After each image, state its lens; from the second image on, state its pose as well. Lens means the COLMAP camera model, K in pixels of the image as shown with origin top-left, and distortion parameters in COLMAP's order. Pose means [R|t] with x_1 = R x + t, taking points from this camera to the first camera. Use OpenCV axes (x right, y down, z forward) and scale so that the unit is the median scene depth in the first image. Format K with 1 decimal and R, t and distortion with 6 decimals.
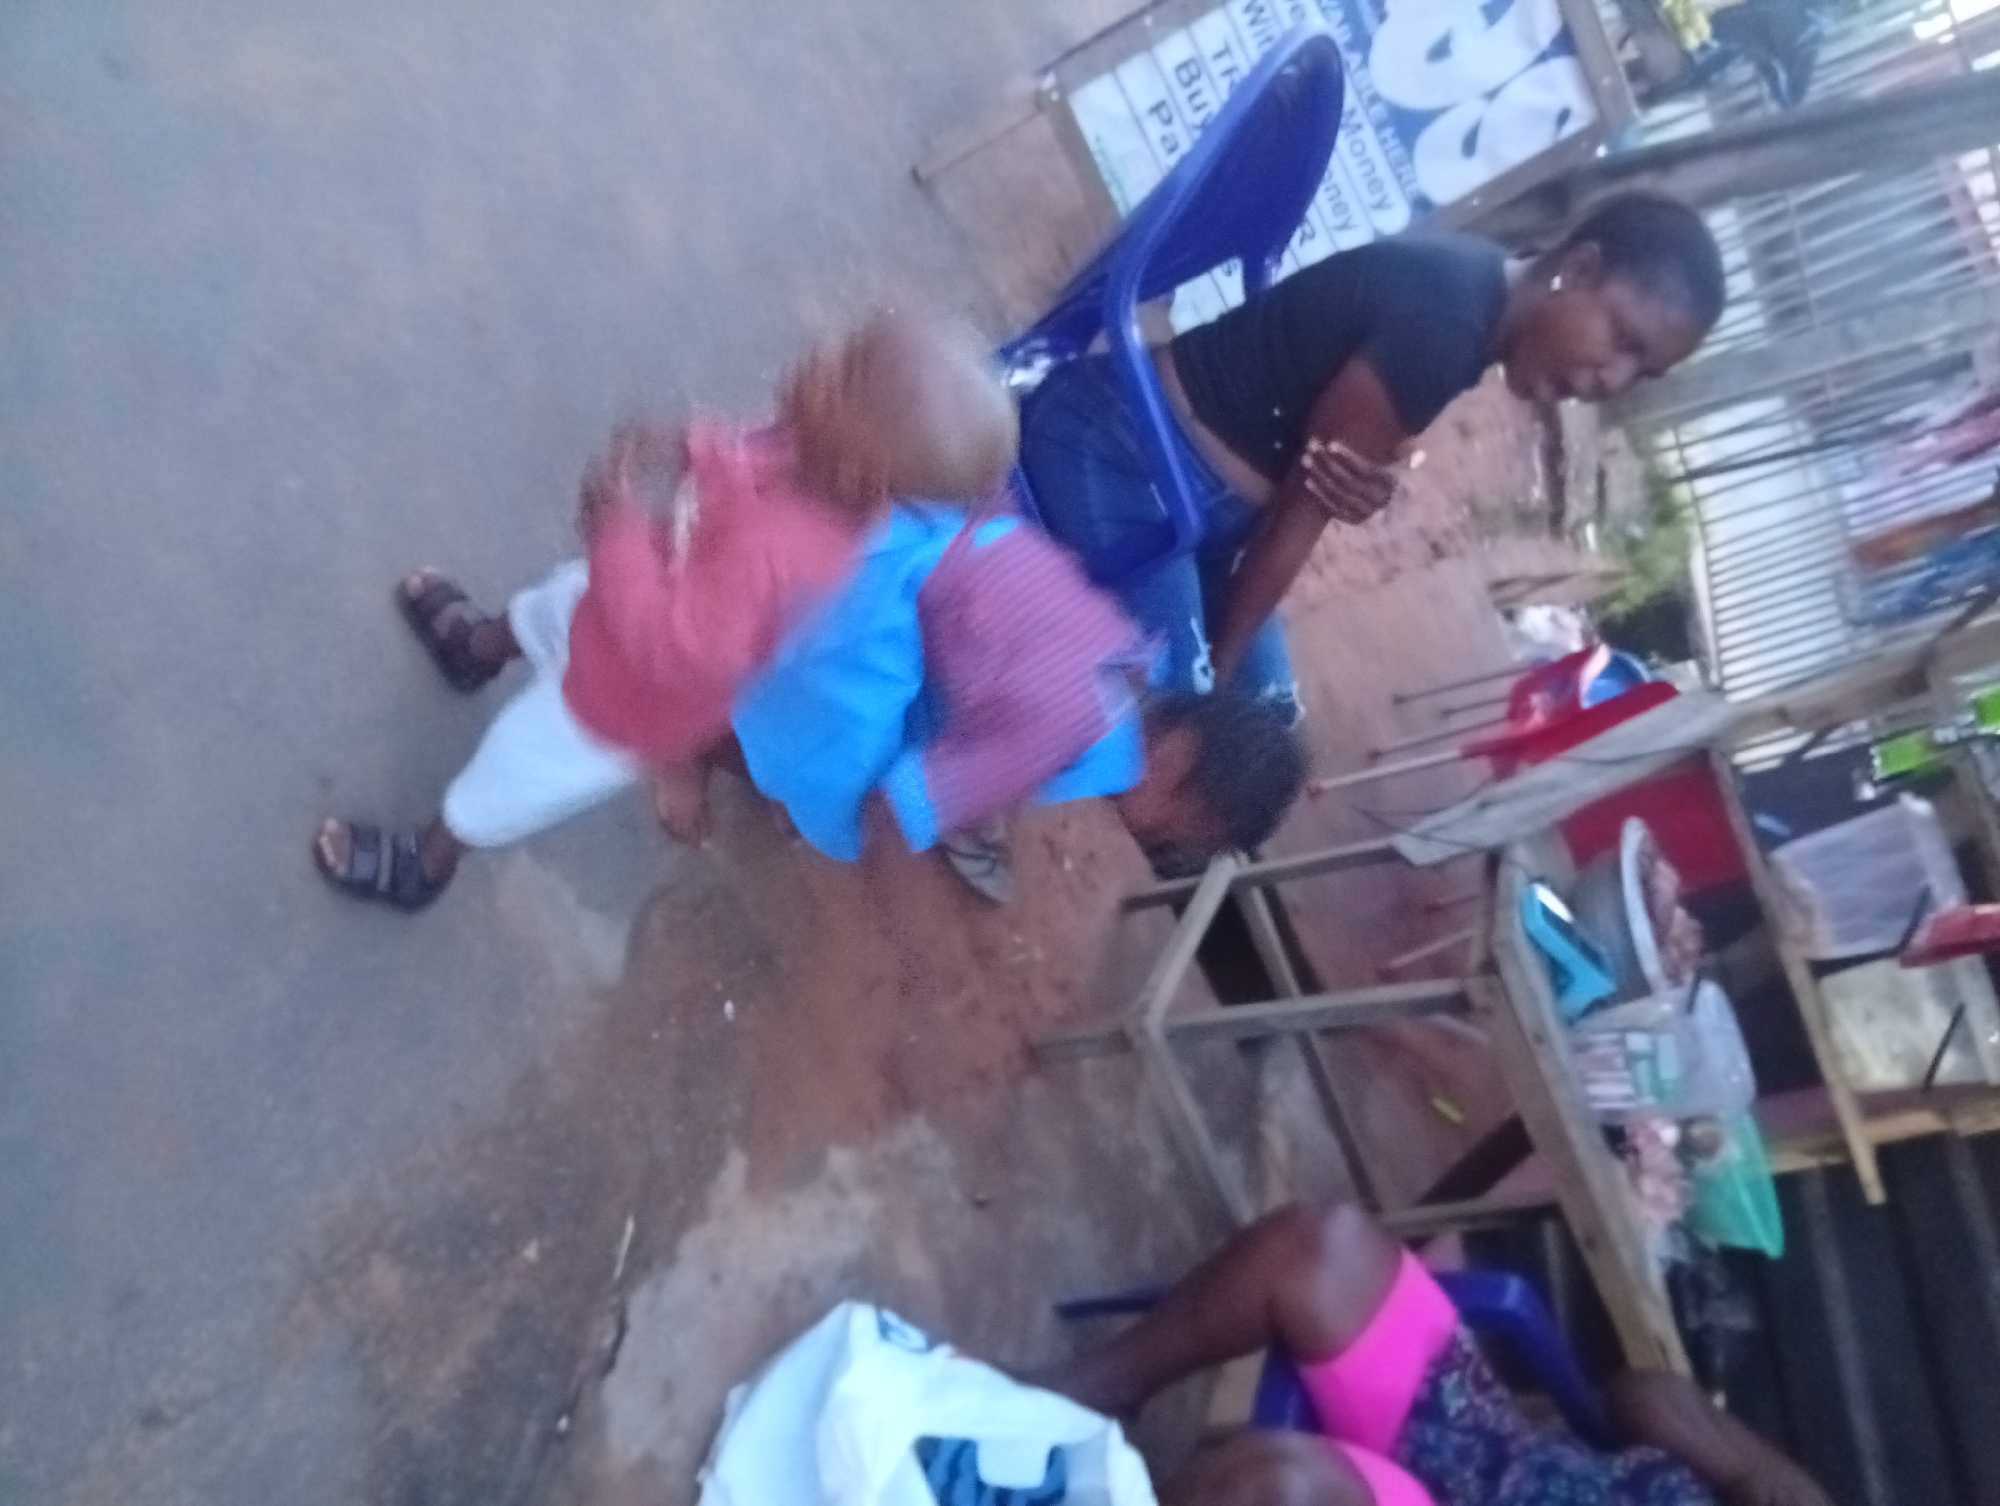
lens RADIAL K [[1646.4, 0, 997.0], [0, 1646.4, 751.8], [0, 0, 1]] dist [0.069634, -0.172475]
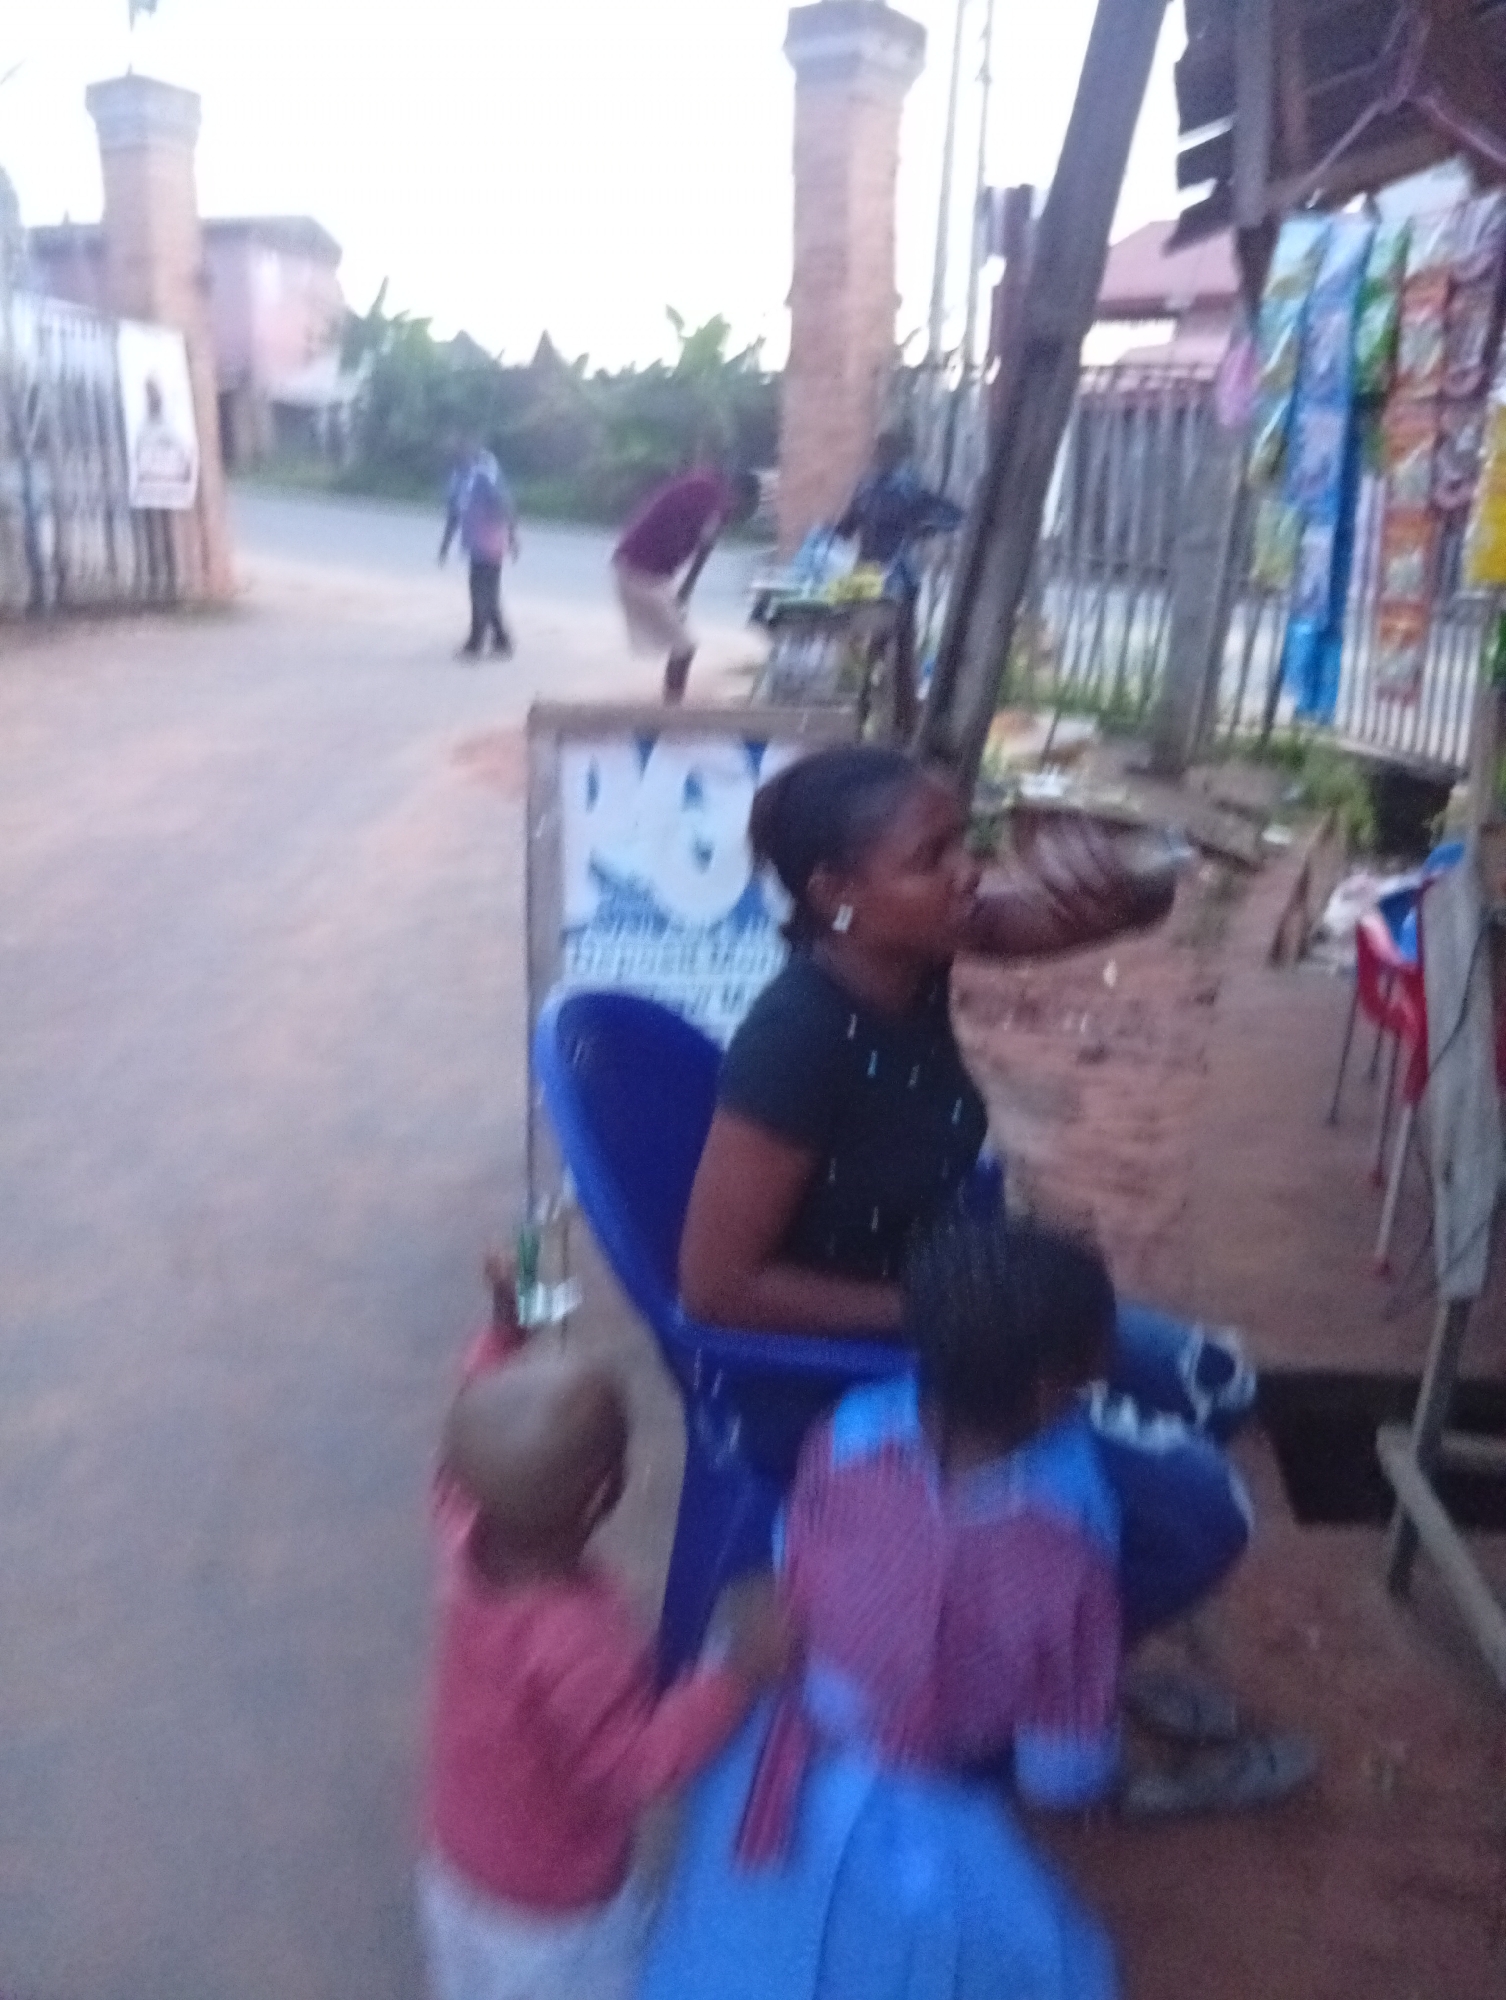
lens RADIAL K [[1646.4, 0, 754.6], [0, 1646.4, 1004.5], [0, 0, 1]] dist [0.069634, -0.172475]
pose [[0.469826, -0.877919, 0.092319, 0.116936], [0.838796, 0.411387, -0.356625, 0.001394], [0.275109, 0.244988, 0.929675, 0.098129]]
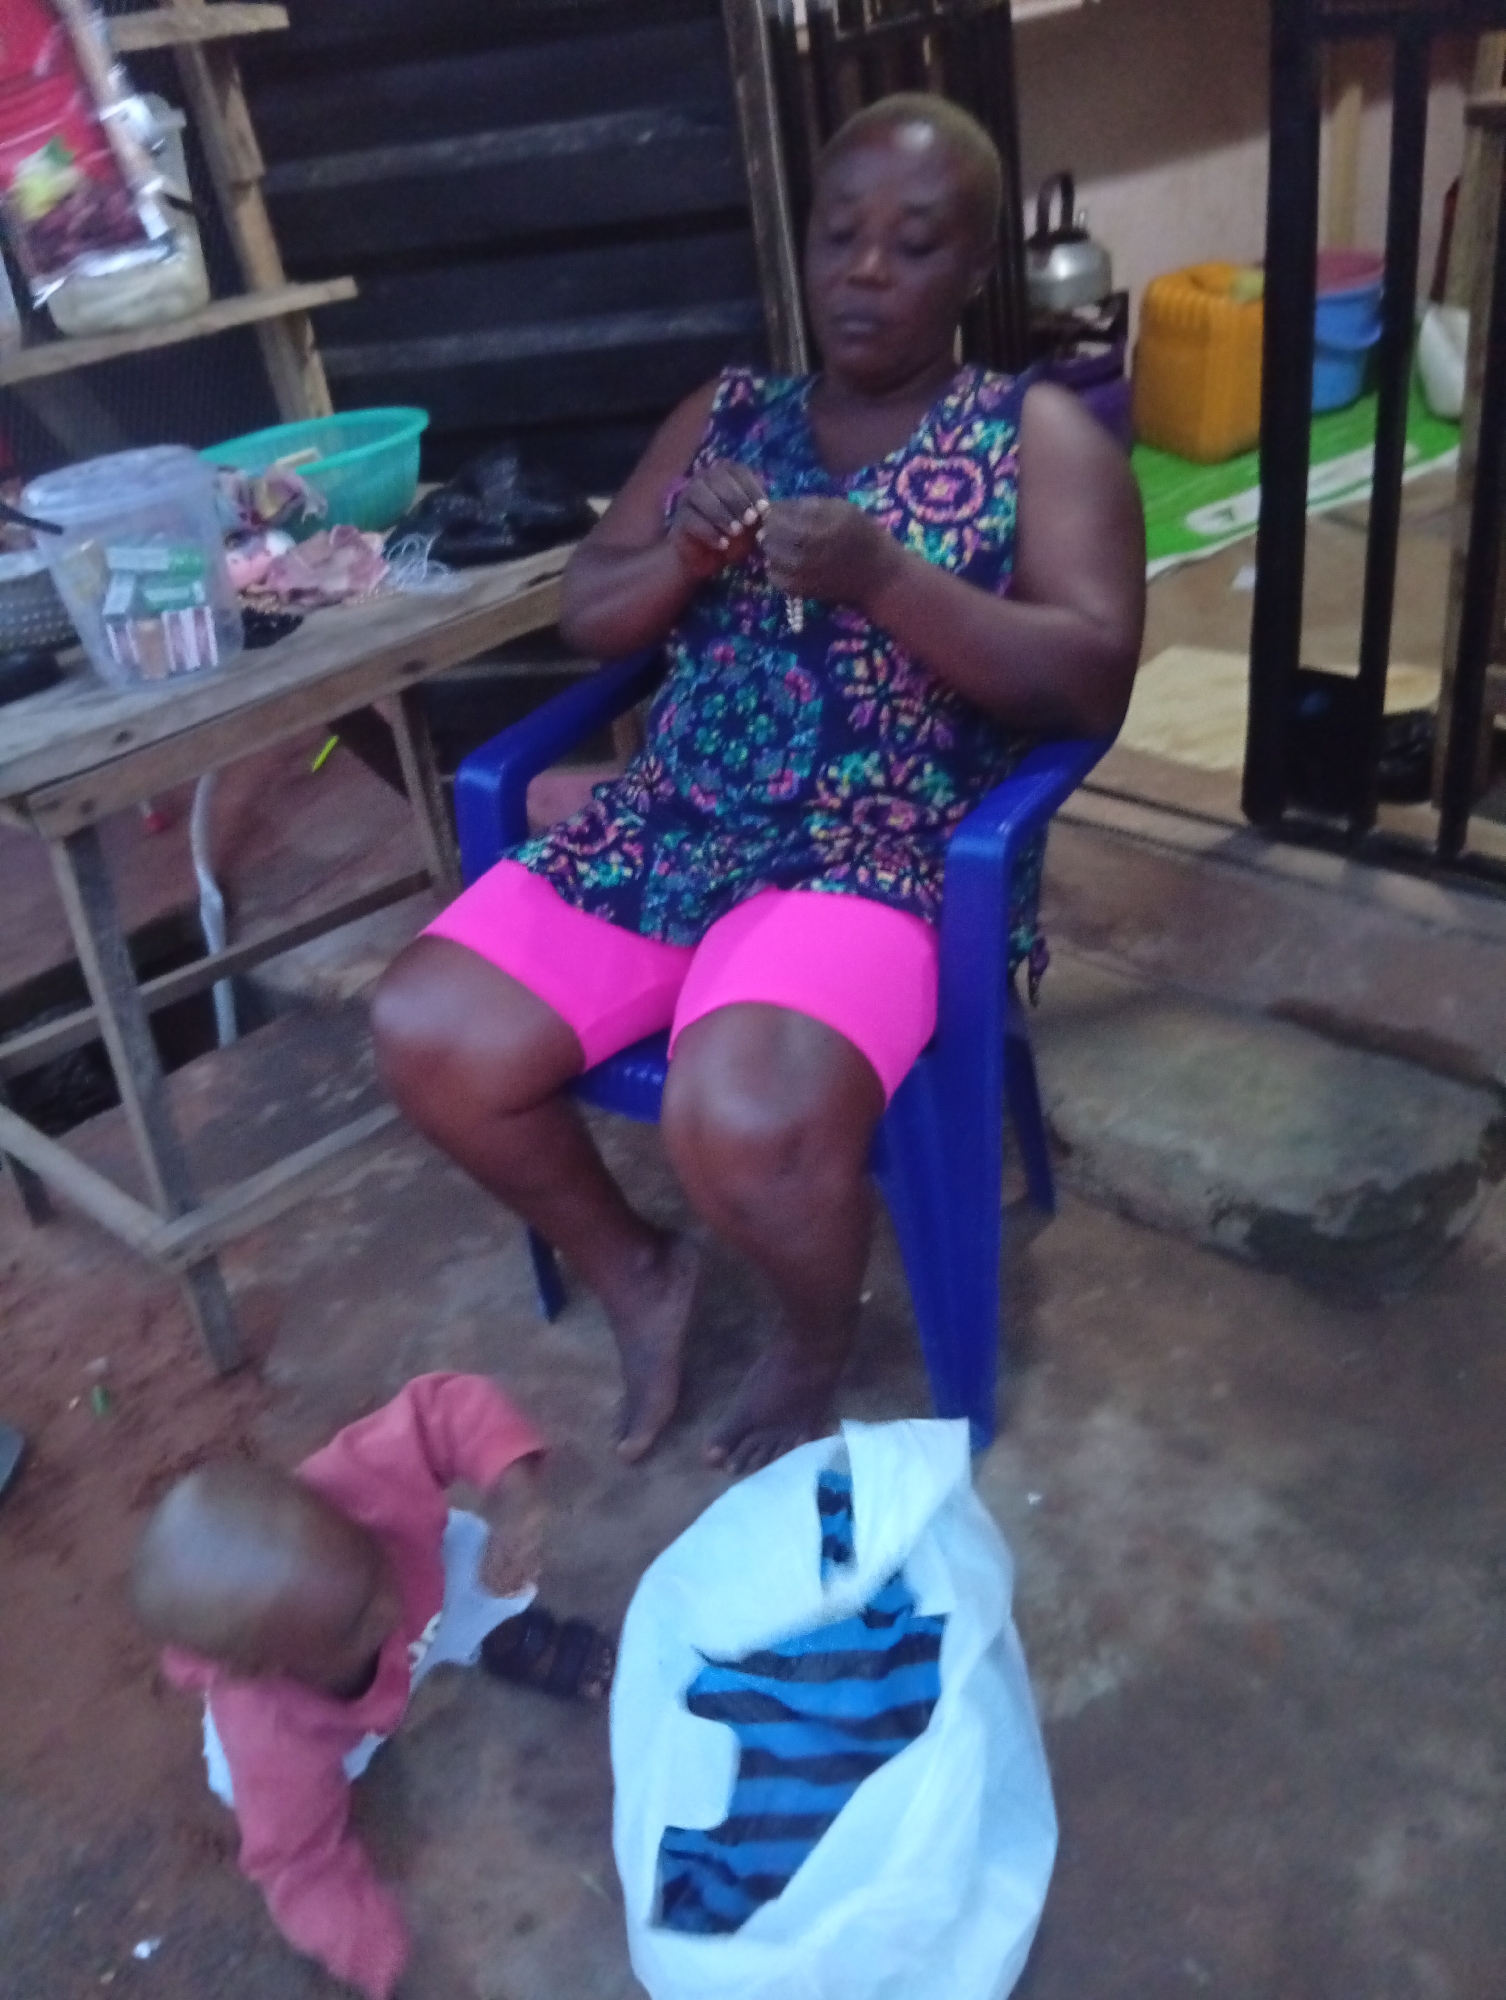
lens RADIAL K [[1625.6, 0, 754.0], [0, 1625.6, 1004.5], [0, 0, 1]] dist [0.075638, -0.164074]
pose [[-0.078201, -0.996081, 0.041328, 0.128303], [0.914119, -0.055100, 0.401684, 0.103434], [-0.397832, 0.069191, 0.914845, 0.204010]]
